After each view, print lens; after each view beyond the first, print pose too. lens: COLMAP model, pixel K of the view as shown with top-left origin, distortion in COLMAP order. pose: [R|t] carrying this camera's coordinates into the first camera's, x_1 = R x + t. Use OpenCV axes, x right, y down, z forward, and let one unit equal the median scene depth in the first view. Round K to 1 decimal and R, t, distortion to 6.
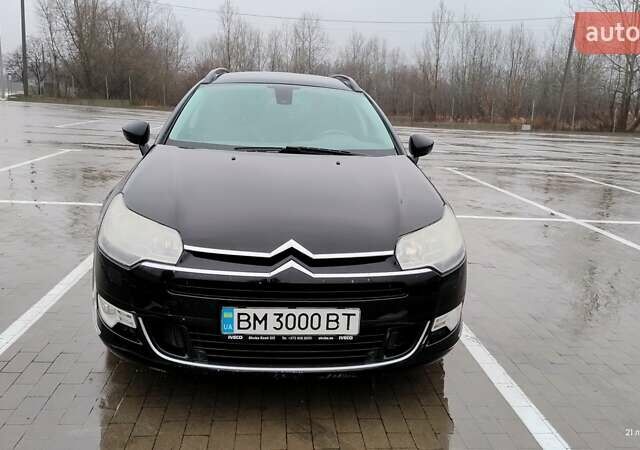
lens RADIAL K [[534.6, 0, 320.0], [0, 534.6, 225.0], [0, 0, 1]] dist [0.059360, -0.084200]
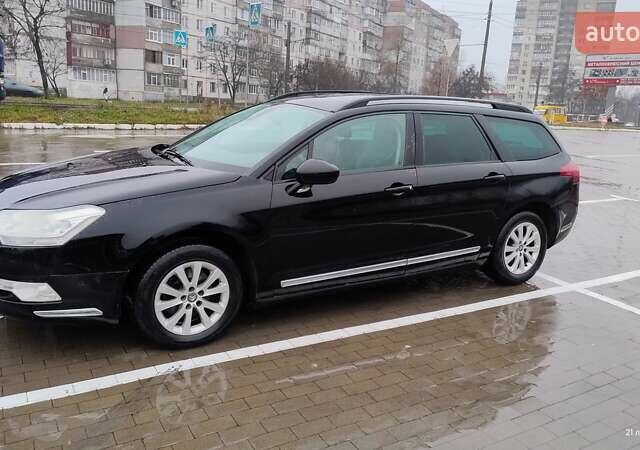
lens RADIAL K [[534.6, 0, 320.0], [0, 534.6, 225.0], [0, 0, 1]] dist [0.059360, -0.084200]
pose [[0.423564, 0.181607, -0.887476, 1.714391], [-0.235492, 0.968090, 0.085710, -0.244360], [0.874721, 0.172690, 0.452814, 1.117005]]
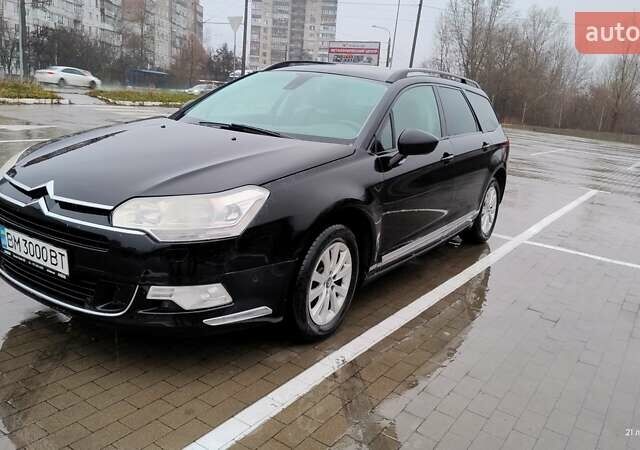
lens RADIAL K [[534.6, 0, 320.0], [0, 534.6, 225.0], [0, 0, 1]] dist [0.059360, -0.084200]
pose [[0.771124, 0.164367, -0.615103, 1.085437], [-0.185502, 0.982189, 0.029905, -0.021880], [0.609062, 0.091042, 0.787880, 0.427520]]
